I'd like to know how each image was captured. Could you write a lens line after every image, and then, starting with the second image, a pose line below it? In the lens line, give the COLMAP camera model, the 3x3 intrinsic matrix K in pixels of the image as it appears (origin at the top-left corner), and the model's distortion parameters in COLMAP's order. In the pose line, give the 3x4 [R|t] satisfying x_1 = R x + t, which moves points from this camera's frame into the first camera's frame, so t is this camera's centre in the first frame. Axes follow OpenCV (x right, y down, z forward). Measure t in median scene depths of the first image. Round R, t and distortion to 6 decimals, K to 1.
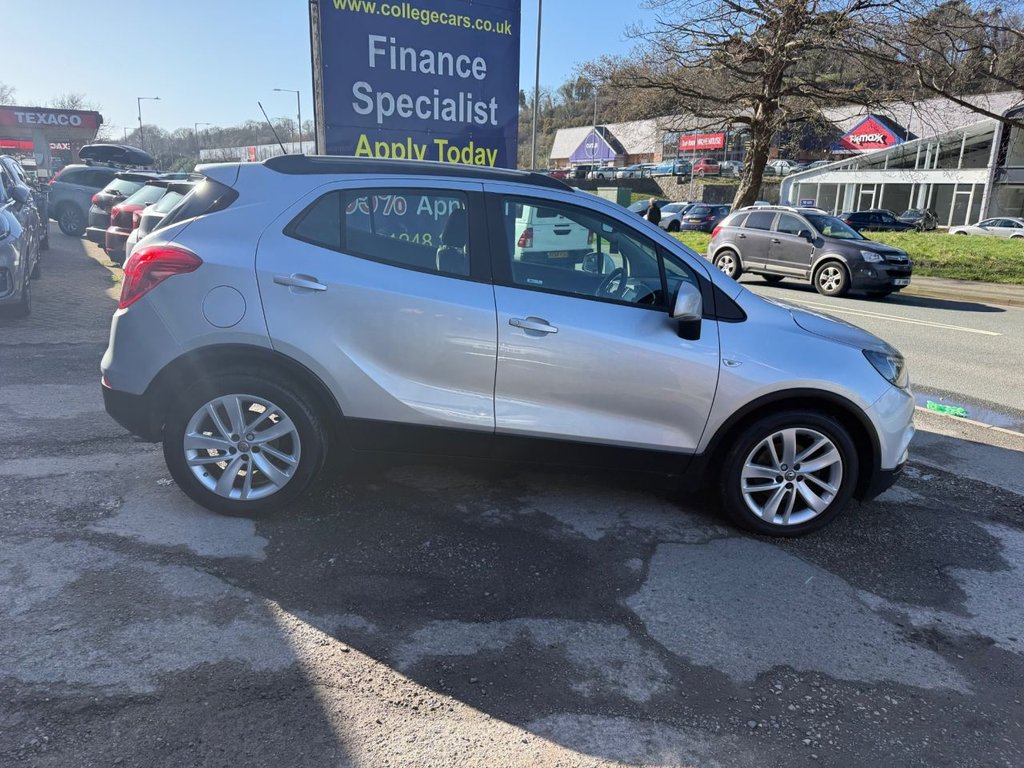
lens RADIAL K [[723.4, 0, 508.2], [0, 723.4, 384.3], [0, 0, 1]] dist [0.020452, -0.027455]
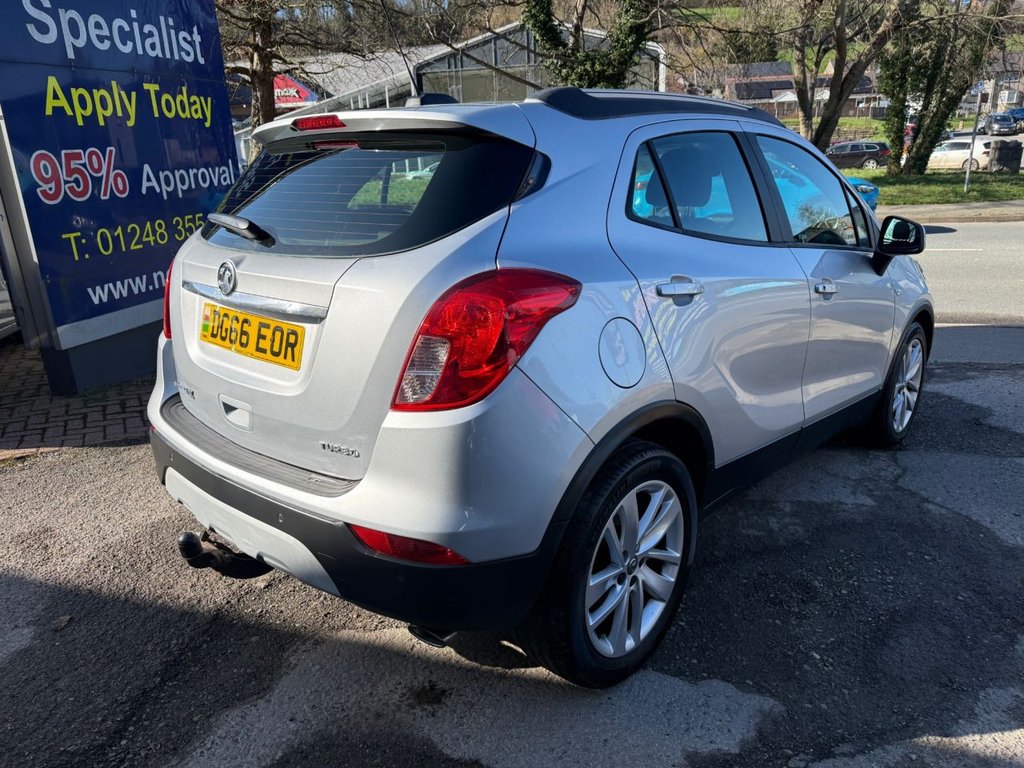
lens RADIAL K [[723.4, 0, 508.8], [0, 723.4, 382.4], [0, 0, 1]] dist [0.020452, -0.027455]
pose [[0.735336, -0.260728, 0.625542, -0.692187], [0.227925, 0.964408, 0.134039, -0.151788], [-0.638225, 0.044013, 0.768590, 0.509323]]
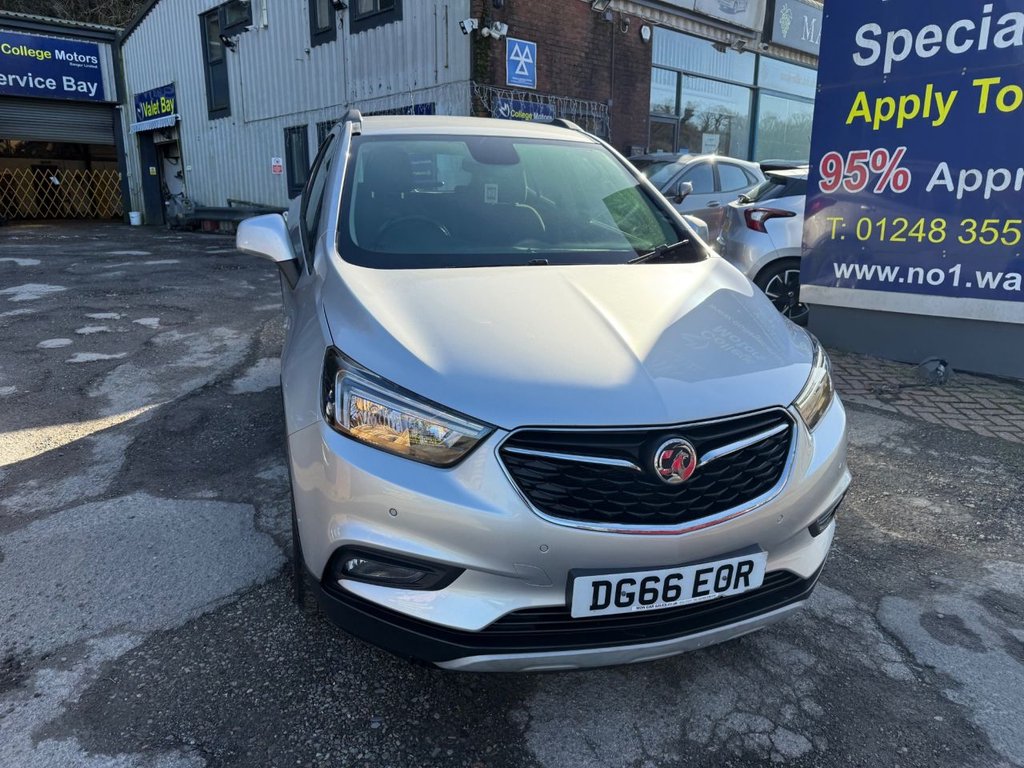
lens RADIAL K [[723.4, 0, 506.8], [0, 723.4, 381.8], [0, 0, 1]] dist [0.020452, -0.027455]
pose [[0.209477, 0.211470, -0.954673, 1.001732], [-0.247131, 0.956087, 0.157557, -0.134926], [0.946069, 0.202924, 0.252539, 0.933109]]
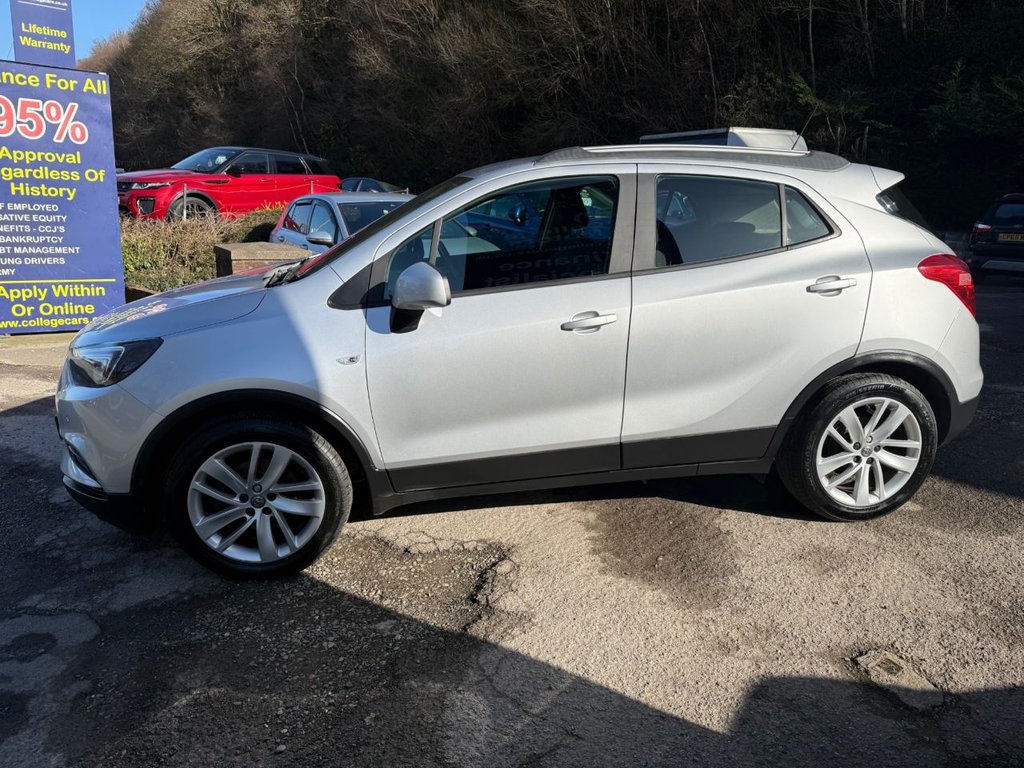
lens RADIAL K [[723.4, 0, 518.1], [0, 723.4, 390.6], [0, 0, 1]] dist [0.020452, -0.027455]
pose [[-0.993468, -0.052220, -0.101466, 0.140768], [-0.095583, 0.866517, 0.489910, -0.491444], [0.062339, 0.496408, -0.865848, 2.004966]]
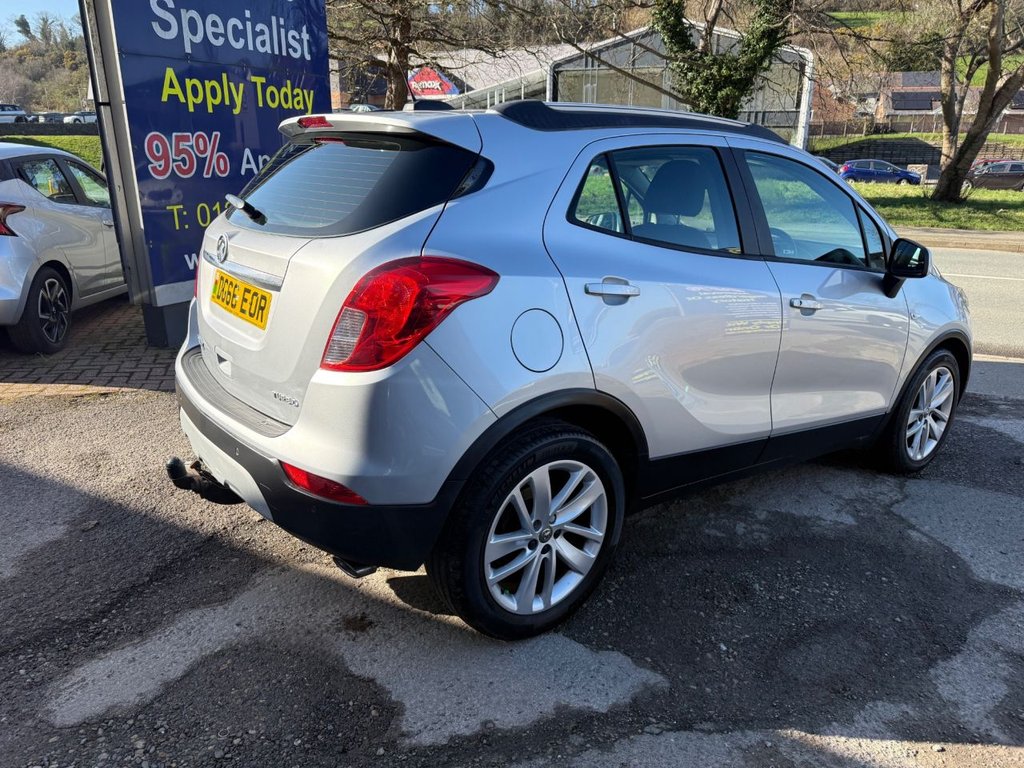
lens RADIAL K [[723.4, 0, 509.3], [0, 723.4, 378.2], [0, 0, 1]] dist [0.020452, -0.027455]
pose [[0.844665, -0.181028, 0.503756, -0.623121], [0.149519, 0.983412, 0.102692, -0.119058], [-0.513989, -0.011419, 0.857721, 0.377318]]
